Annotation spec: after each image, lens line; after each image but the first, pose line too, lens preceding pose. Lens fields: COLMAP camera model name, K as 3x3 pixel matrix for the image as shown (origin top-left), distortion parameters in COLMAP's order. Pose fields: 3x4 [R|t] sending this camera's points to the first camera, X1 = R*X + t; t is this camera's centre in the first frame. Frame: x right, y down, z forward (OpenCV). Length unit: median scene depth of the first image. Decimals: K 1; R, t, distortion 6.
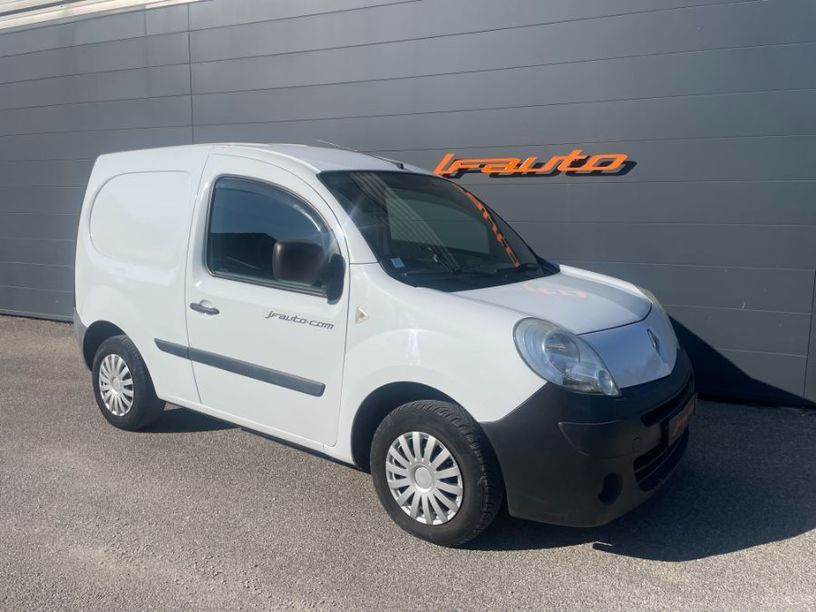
lens RADIAL K [[605.4, 0, 393.5], [0, 605.4, 302.9], [0, 0, 1]] dist [0.079928, -0.109322]
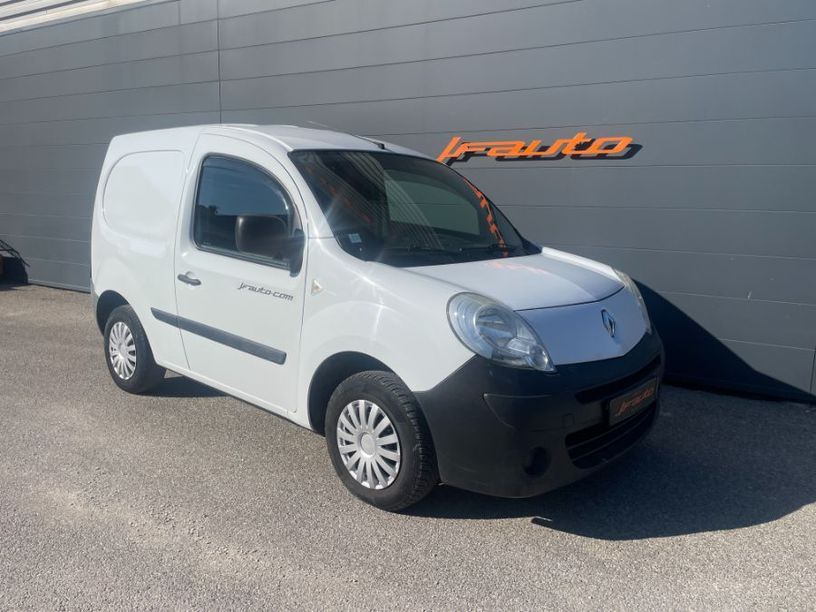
lens RADIAL K [[605.4, 0, 393.5], [0, 605.4, 302.9], [0, 0, 1]] dist [0.079928, -0.109322]
pose [[0.993946, 0.030396, -0.105583, 0.175269], [-0.028637, 0.999425, 0.018131, 0.022589], [0.106074, -0.014998, 0.994245, -0.023891]]
